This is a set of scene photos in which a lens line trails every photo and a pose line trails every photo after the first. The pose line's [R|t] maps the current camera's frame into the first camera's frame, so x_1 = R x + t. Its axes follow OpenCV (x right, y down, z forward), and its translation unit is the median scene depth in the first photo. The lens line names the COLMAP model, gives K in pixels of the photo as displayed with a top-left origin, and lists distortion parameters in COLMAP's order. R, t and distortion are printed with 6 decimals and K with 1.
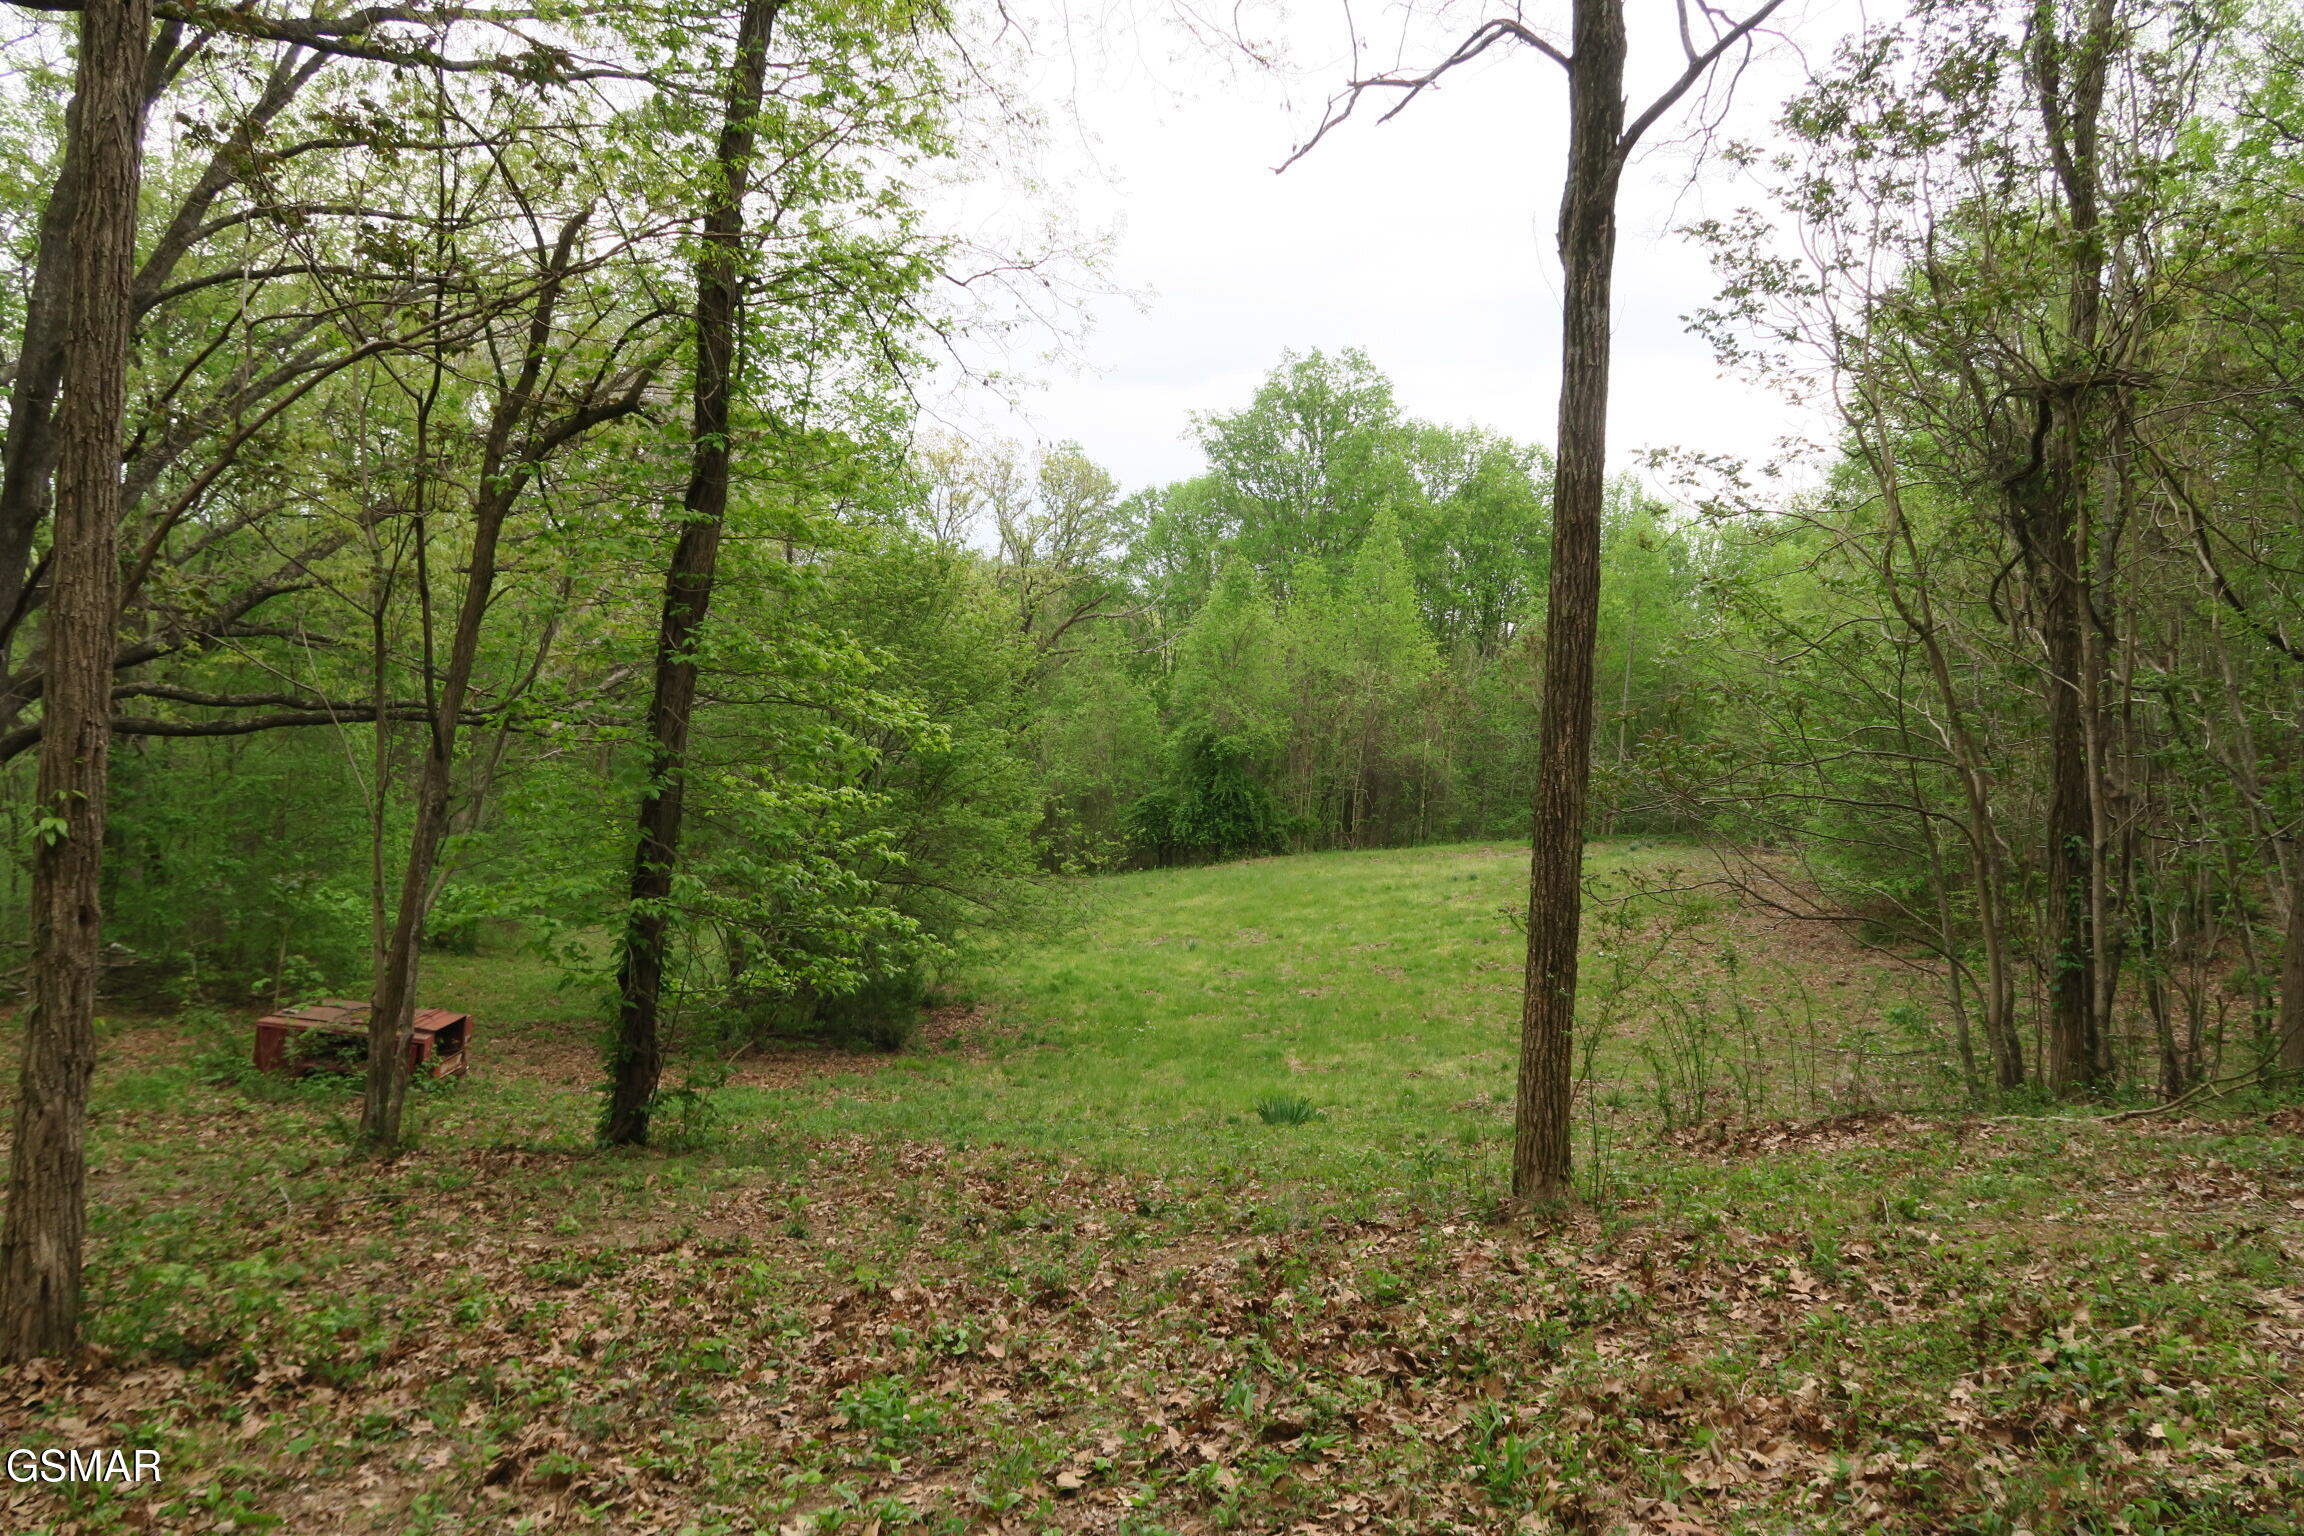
lens RADIAL K [[1547.1, 0, 1152.0], [0, 1547.1, 768.0], [0, 0, 1]] dist [-0.020873, -0.004001]
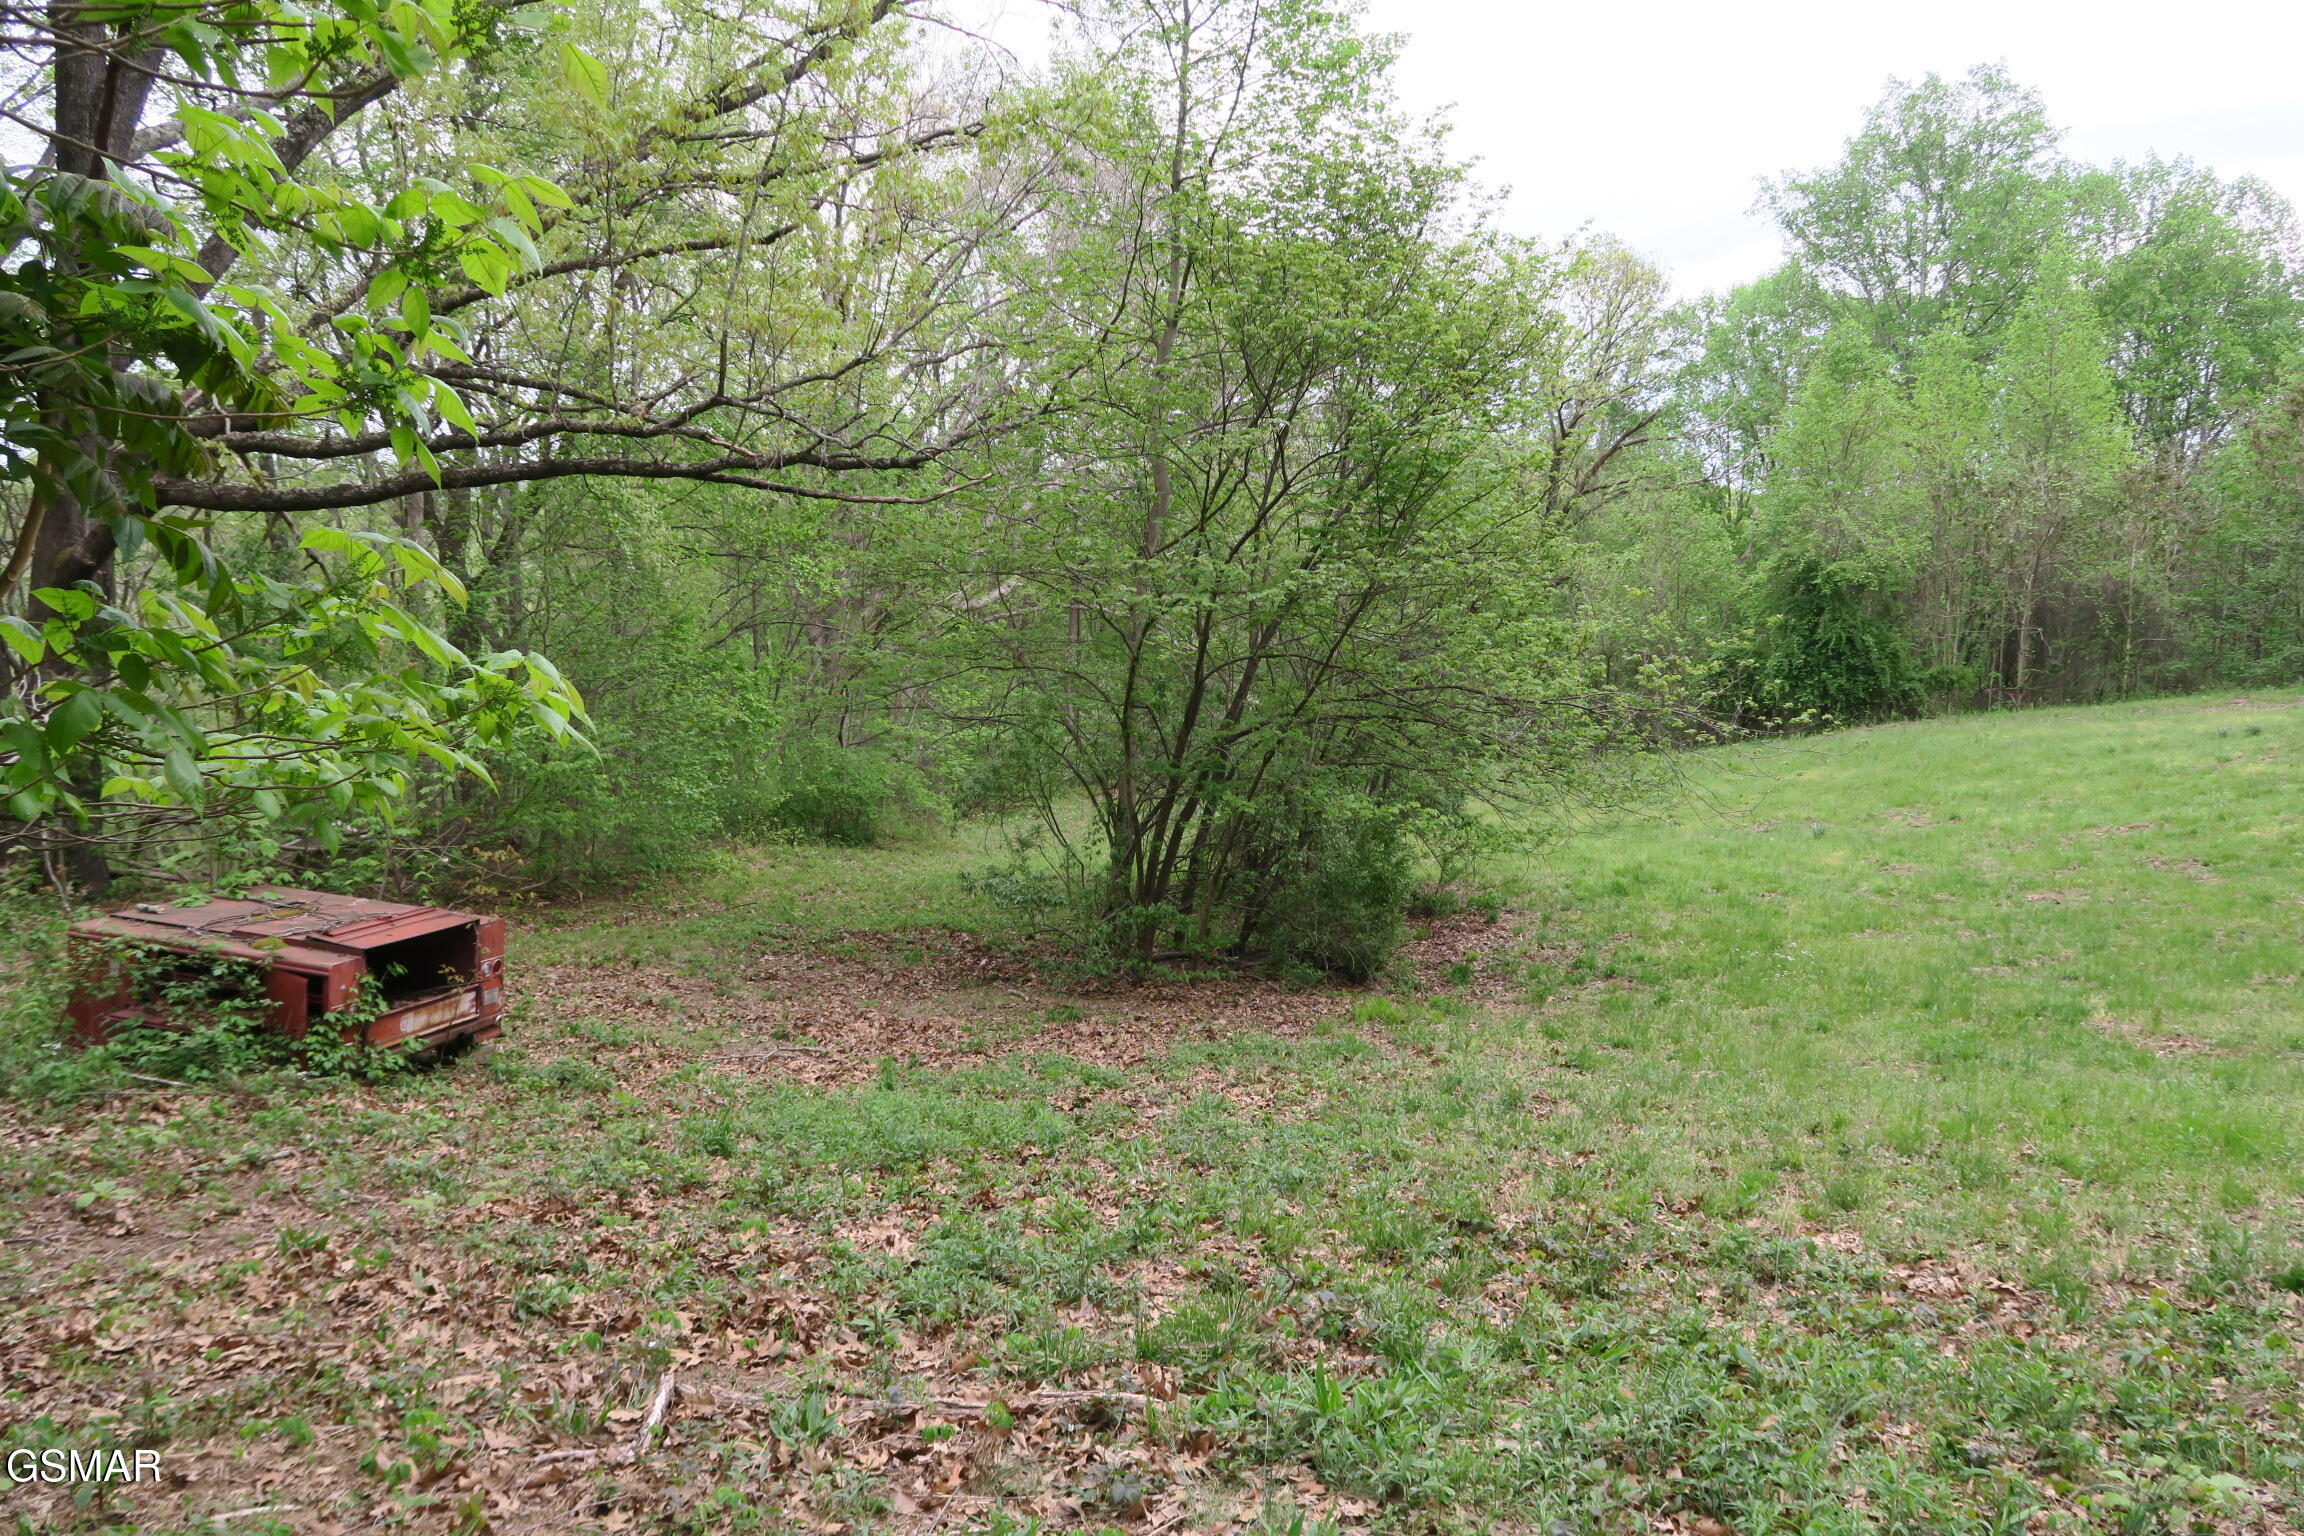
lens RADIAL K [[1547.1, 0, 1152.0], [0, 1547.1, 768.0], [0, 0, 1]] dist [-0.020873, -0.004001]
pose [[0.942334, -0.020234, -0.334062, -0.016787], [0.039522, 0.997914, 0.051043, 0.027386], [0.332332, -0.061302, 0.941168, 0.175363]]
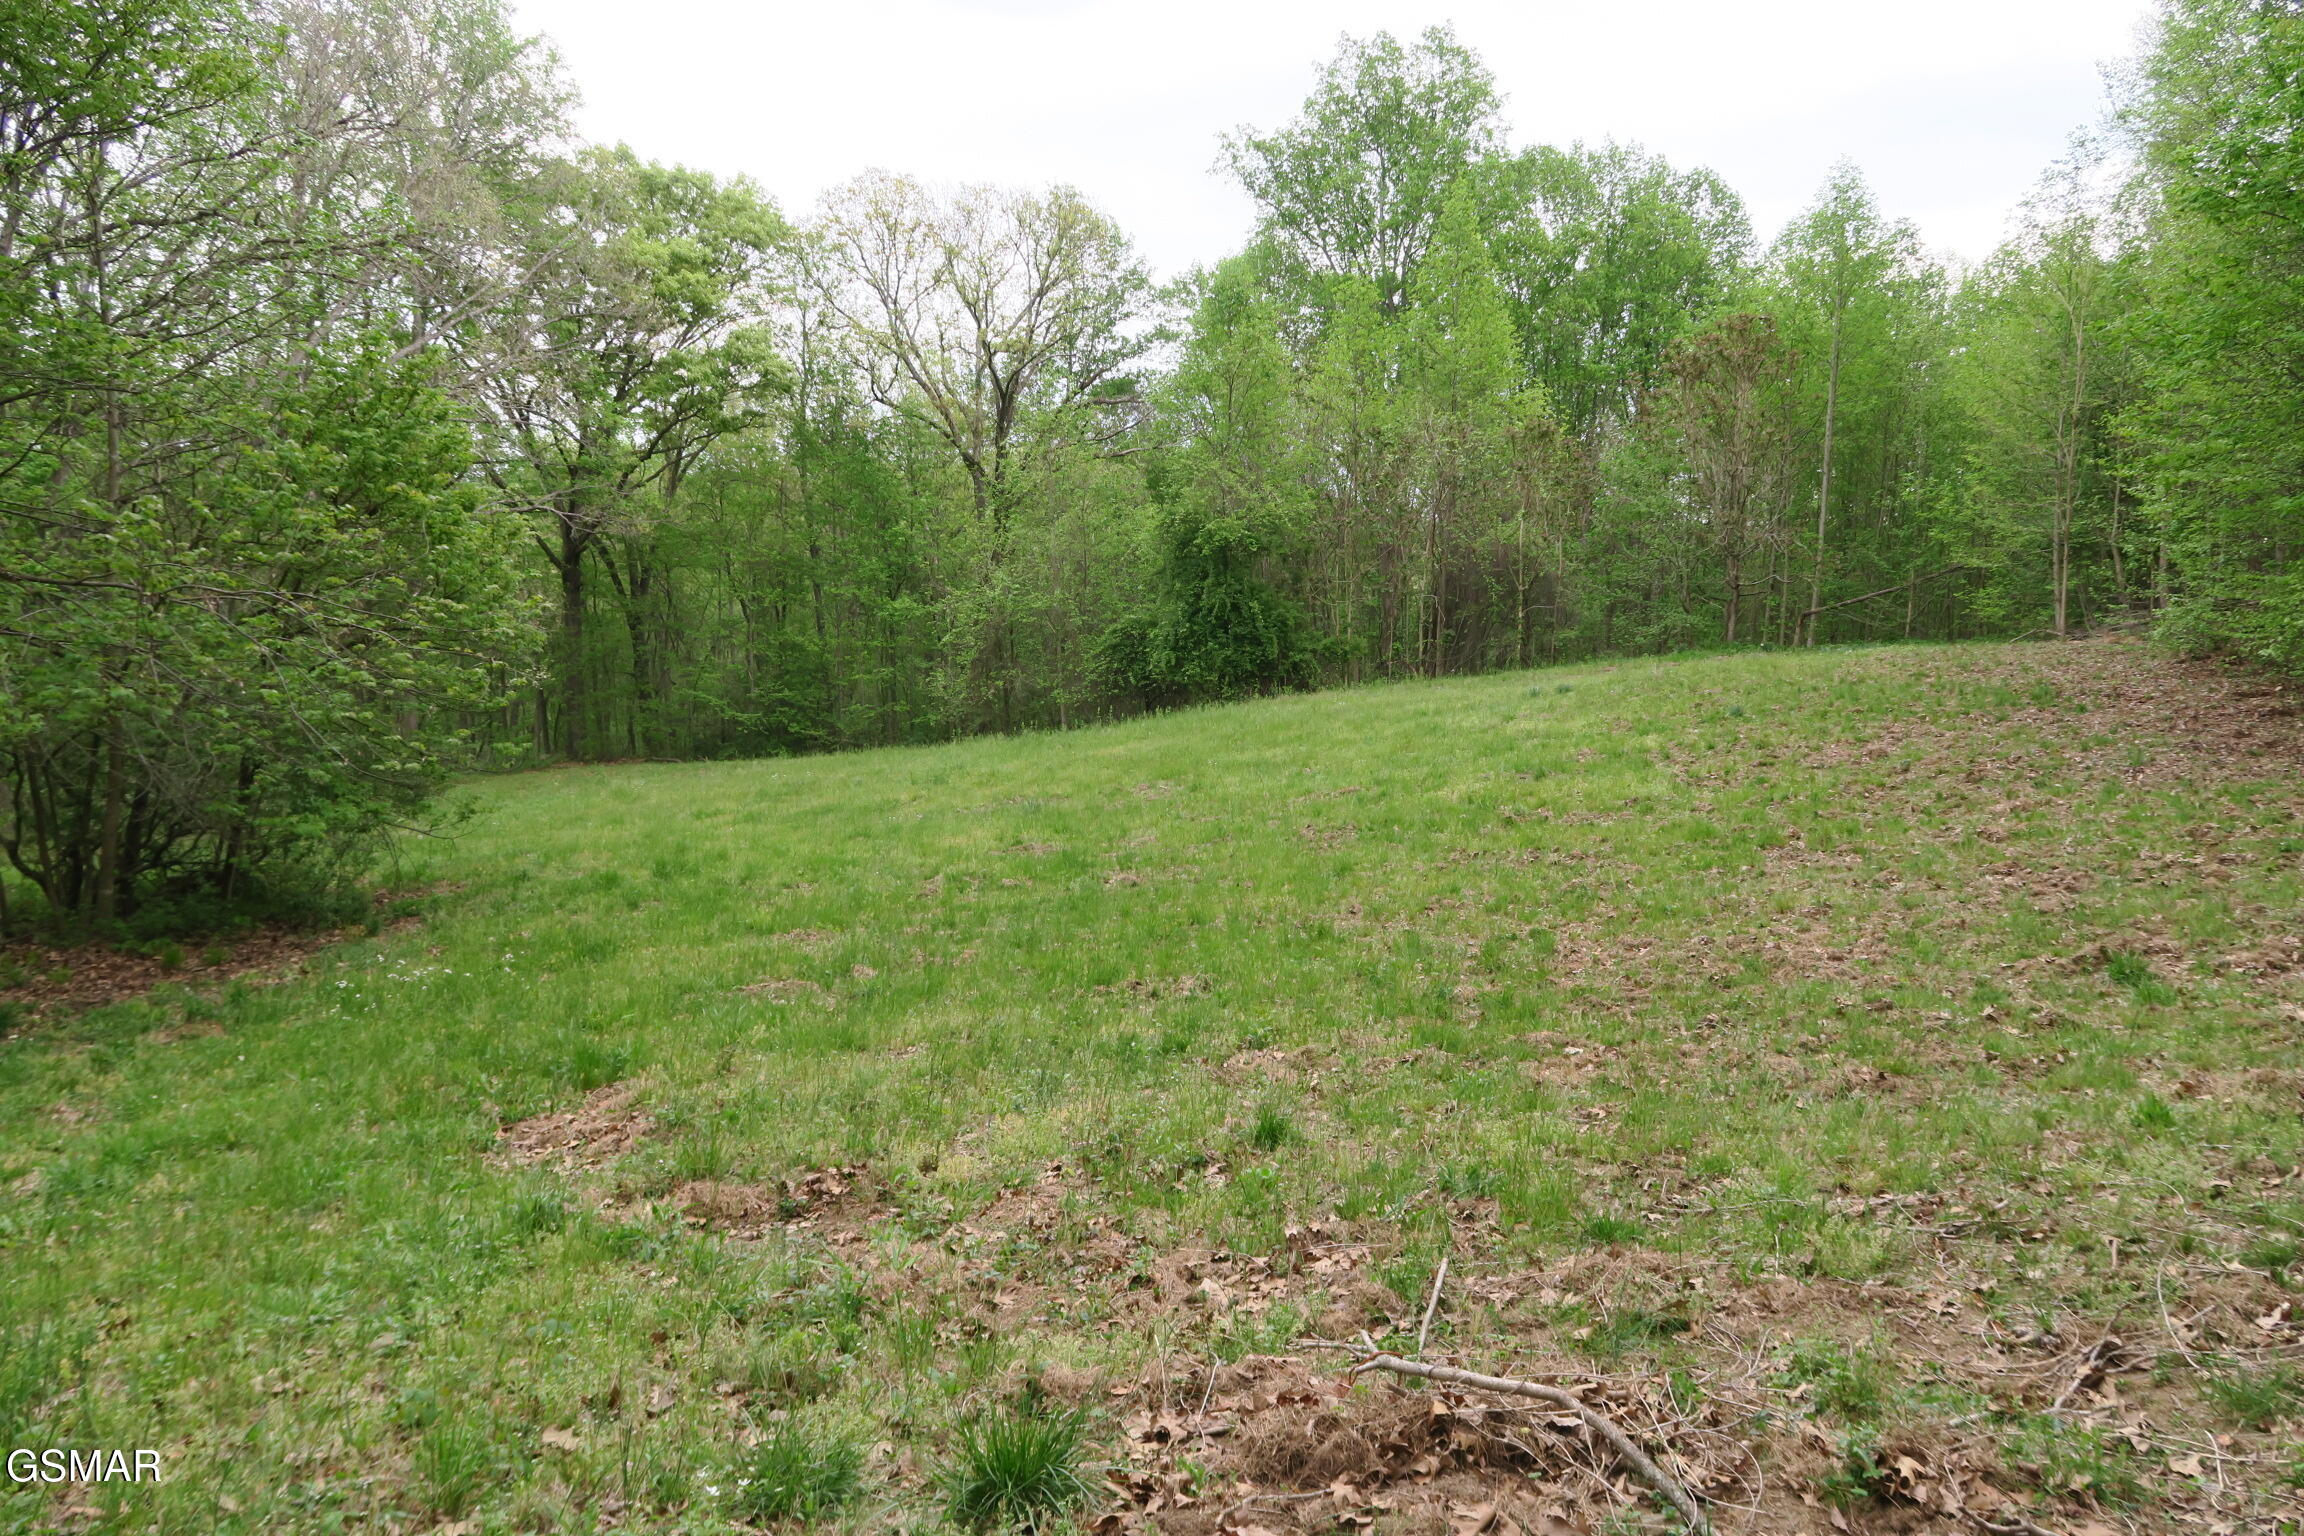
lens RADIAL K [[1547.1, 0, 1152.0], [0, 1547.1, 768.0], [0, 0, 1]] dist [-0.020873, -0.004001]
pose [[0.991494, -0.039838, -0.123904, 0.097833], [0.046760, 0.997474, 0.053465, 0.049423], [0.121461, -0.058804, 0.990853, 0.310990]]
